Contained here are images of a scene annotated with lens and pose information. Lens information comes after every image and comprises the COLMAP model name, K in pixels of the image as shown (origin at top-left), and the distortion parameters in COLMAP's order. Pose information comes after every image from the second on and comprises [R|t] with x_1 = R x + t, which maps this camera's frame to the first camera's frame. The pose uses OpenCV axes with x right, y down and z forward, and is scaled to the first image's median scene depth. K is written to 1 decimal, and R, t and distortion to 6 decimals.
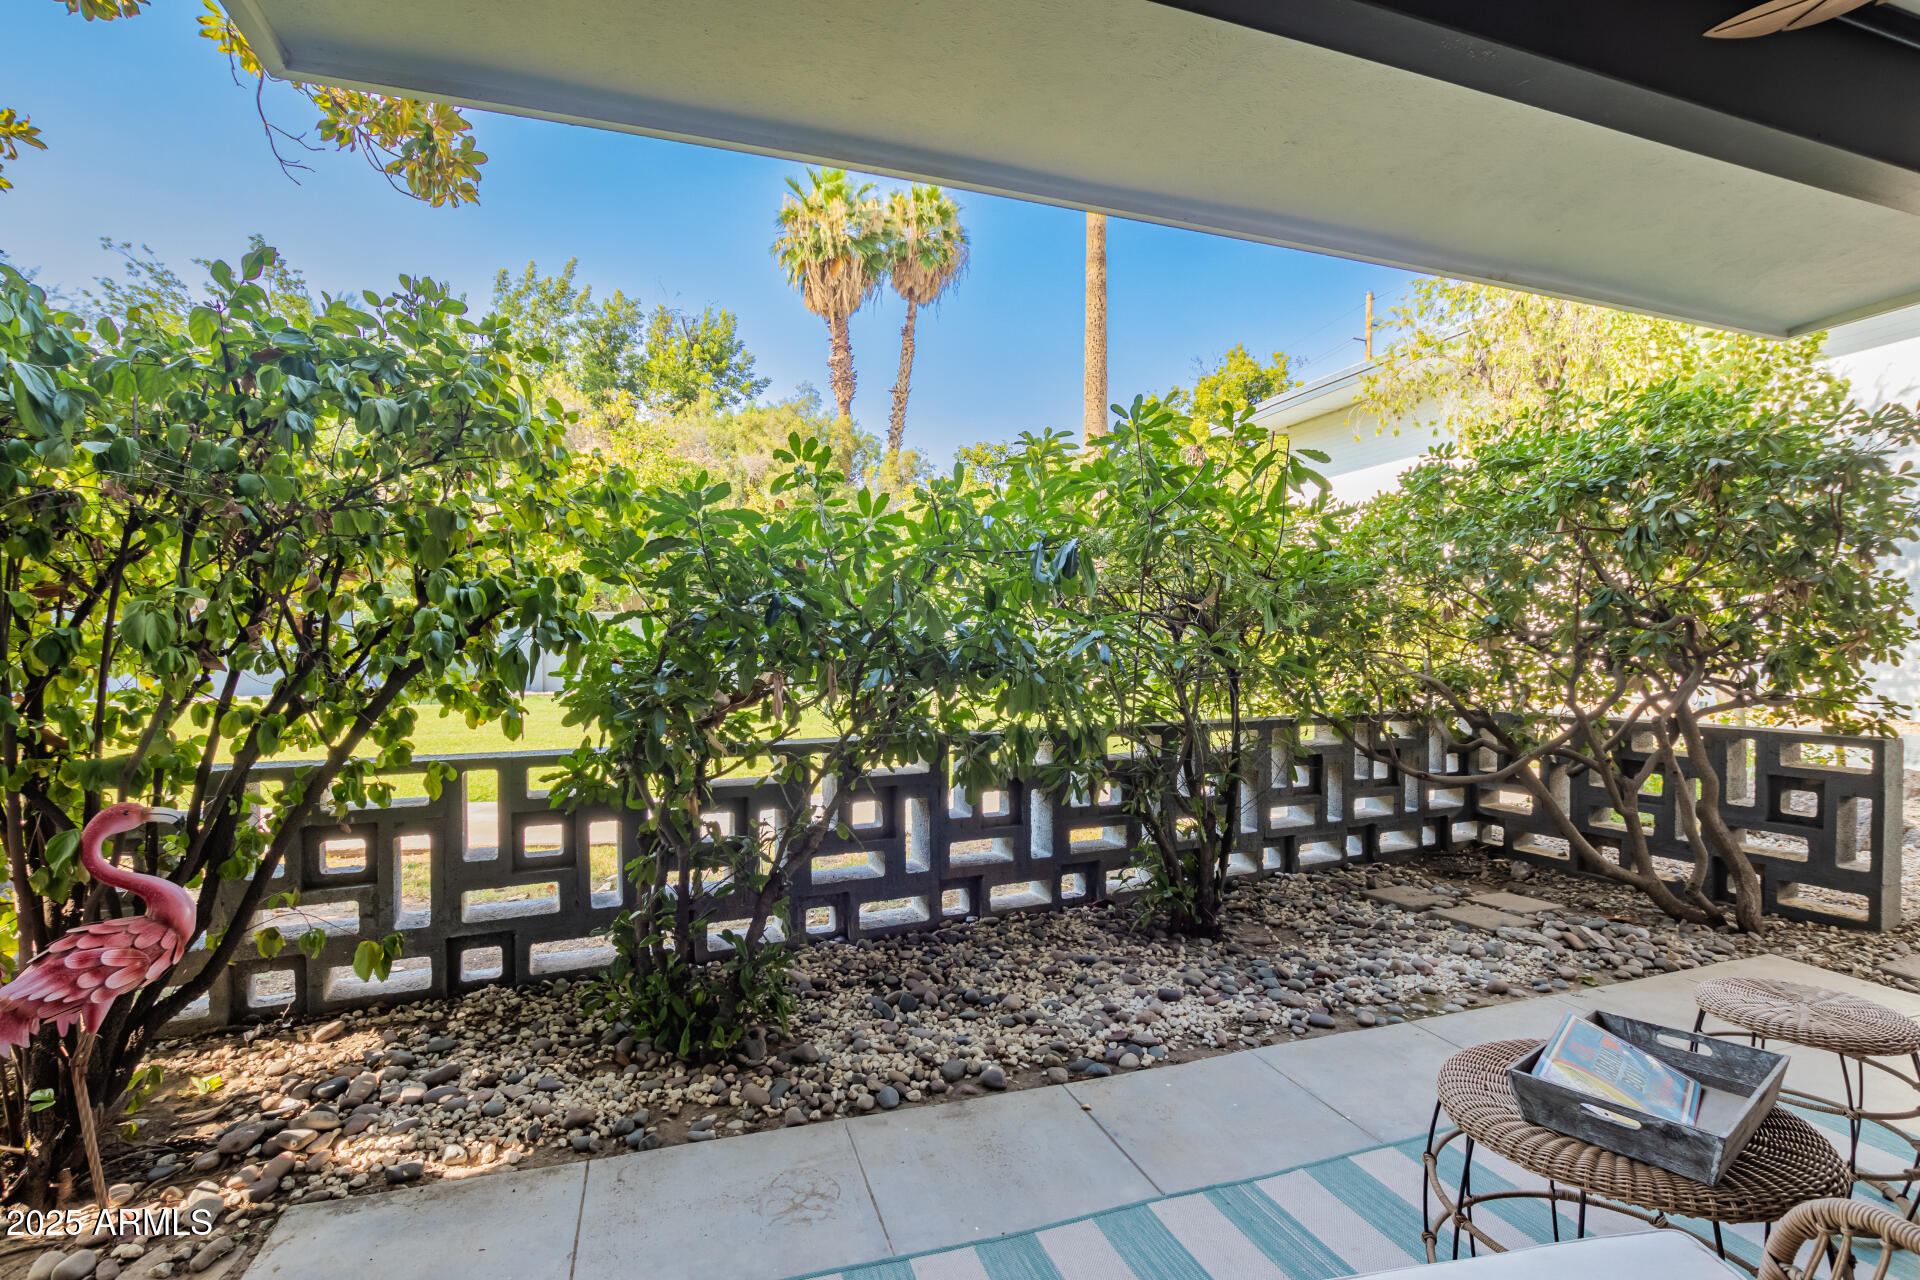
lens RADIAL K [[877.8, 0, 952.7], [0, 877.8, 643.9], [0, 0, 1]] dist [0.000415, 0.000346]
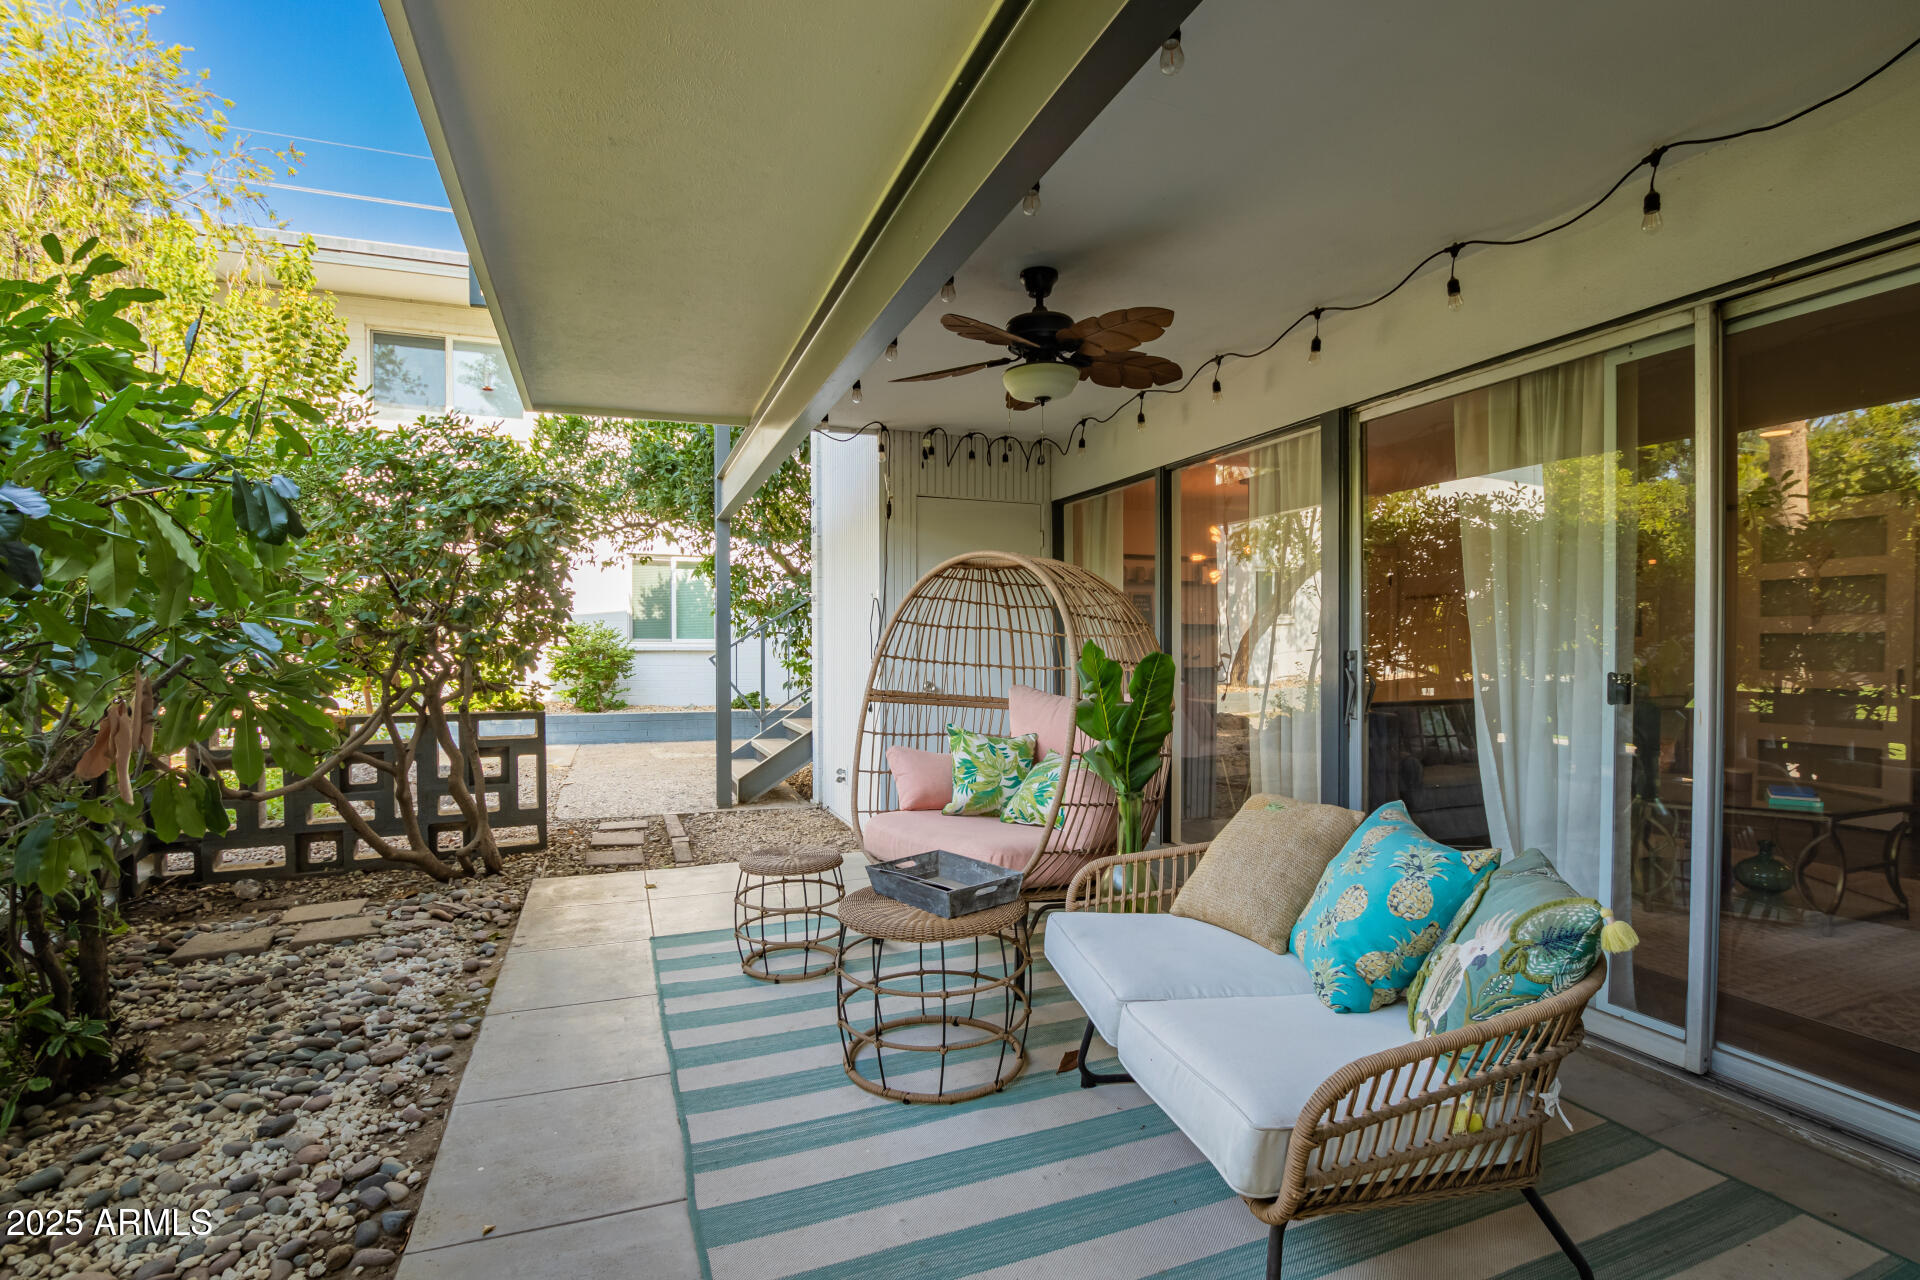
lens RADIAL K [[877.8, 0, 952.7], [0, 877.8, 643.9], [0, 0, 1]] dist [0.000415, 0.000346]
pose [[0.012215, 0.005887, 0.999908, -0.369293], [0.001583, 0.999981, -0.005907, 0.011570], [-0.999924, 0.001655, 0.012206, 0.355949]]
